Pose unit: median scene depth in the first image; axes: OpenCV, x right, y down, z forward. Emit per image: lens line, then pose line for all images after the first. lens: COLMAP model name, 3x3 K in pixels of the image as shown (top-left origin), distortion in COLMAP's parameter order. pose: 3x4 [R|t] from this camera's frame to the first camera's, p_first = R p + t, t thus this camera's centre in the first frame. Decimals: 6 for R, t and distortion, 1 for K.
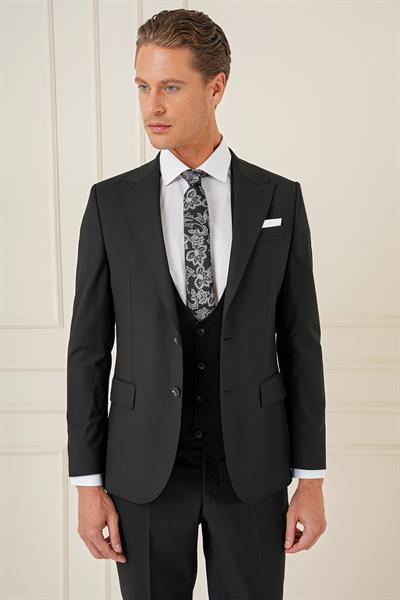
lens RADIAL K [[1004.1, 0, 200.0], [0, 1004.1, 300.0], [0, 0, 1]] dist [-0.036911, 0.029515]
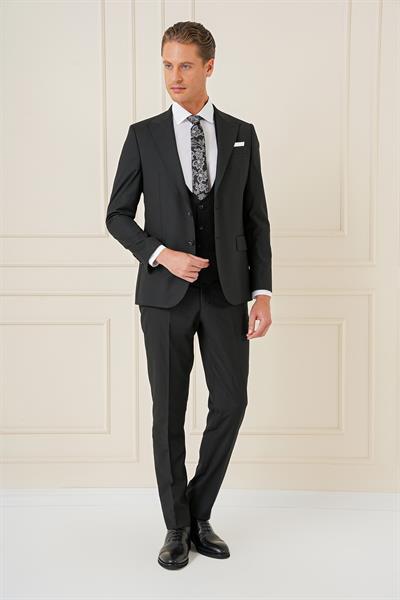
lens RADIAL K [[1059.8, 0, 200.0], [0, 1059.8, 300.0], [0, 0, 1]] dist [0.029647, 0.133739]
pose [[0.996713, -0.002794, 0.080969, -0.148441], [0.002132, 0.999964, 0.008262, 0.175099], [-0.080990, -0.008063, 0.996682, -0.828003]]
